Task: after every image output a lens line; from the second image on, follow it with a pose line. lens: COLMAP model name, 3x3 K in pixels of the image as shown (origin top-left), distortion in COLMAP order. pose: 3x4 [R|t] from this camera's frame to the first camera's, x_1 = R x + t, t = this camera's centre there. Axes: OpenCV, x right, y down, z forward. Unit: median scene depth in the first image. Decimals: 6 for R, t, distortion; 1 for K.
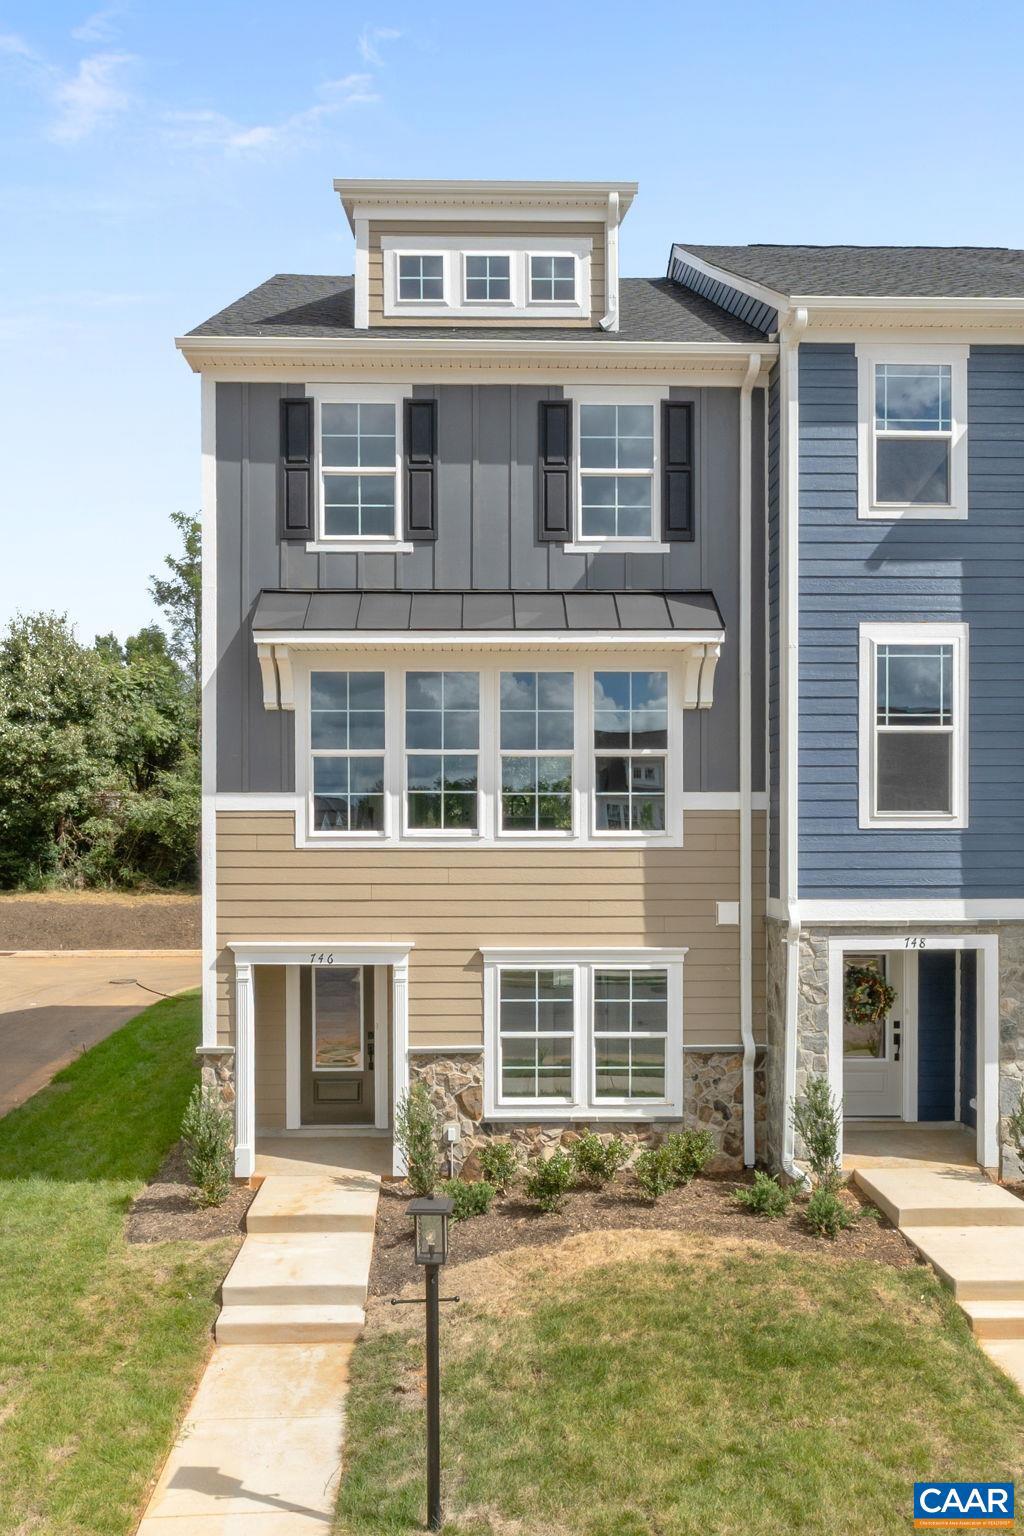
lens RADIAL K [[1188.2, 0, 504.0], [0, 1188.2, 843.4], [0, 0, 1]] dist [-0.004764, 0.001619]
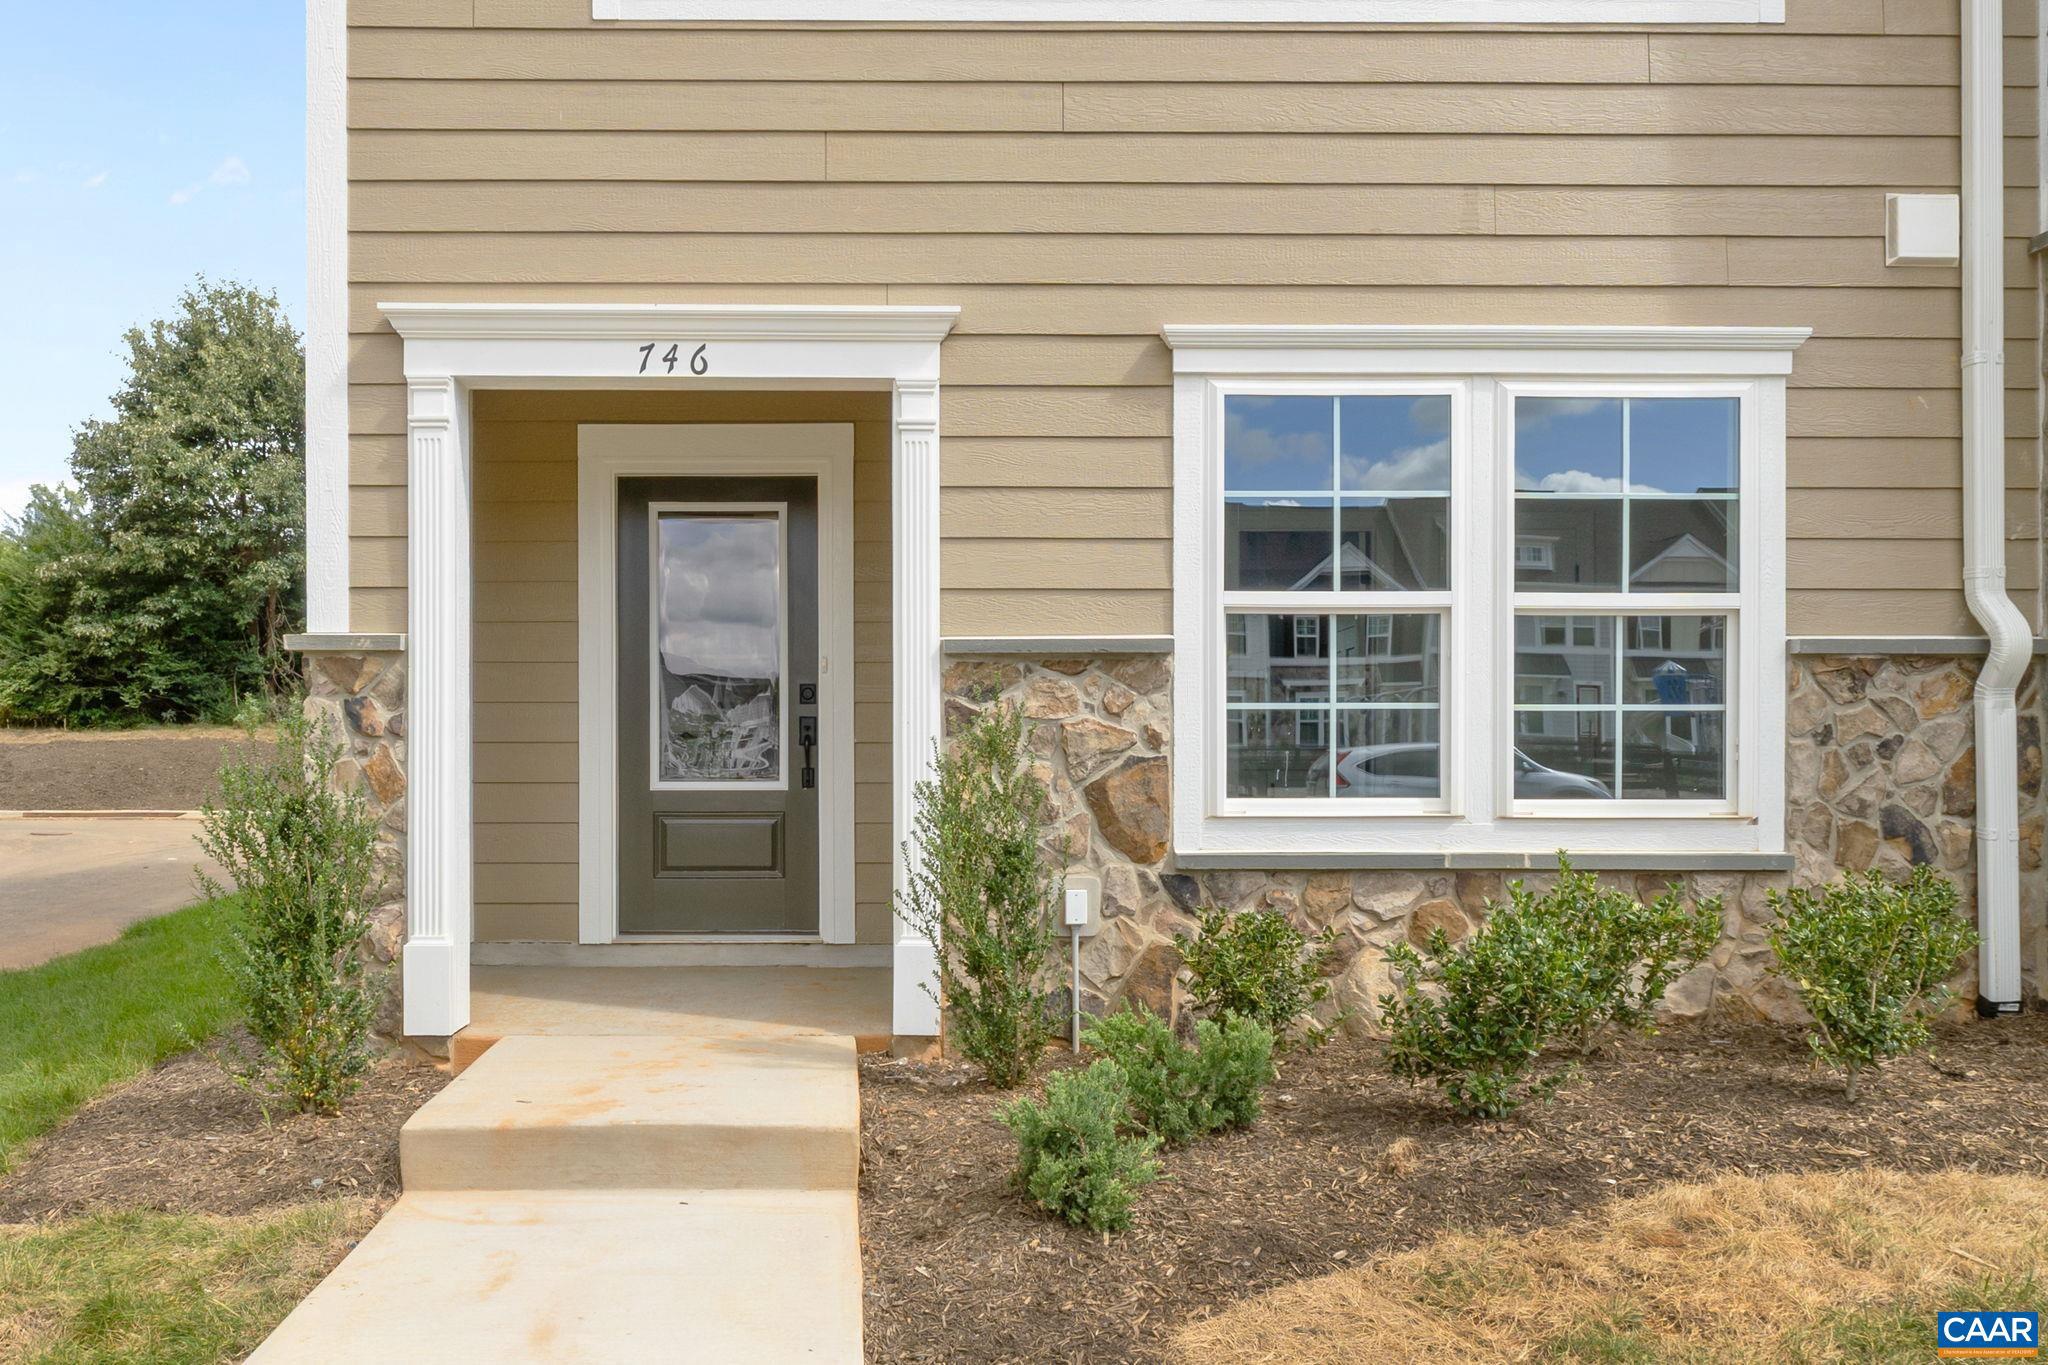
lens RADIAL K [[1584.3, 0, 900.6], [0, 1584.3, 759.9], [0, 0, 1]] dist [-0.004764, 0.001619]
pose [[0.999869, -0.001397, -0.016109, -0.084499], [0.001358, 0.999996, -0.002436, 0.206178], [0.016112, 0.002414, 0.999867, 0.569533]]
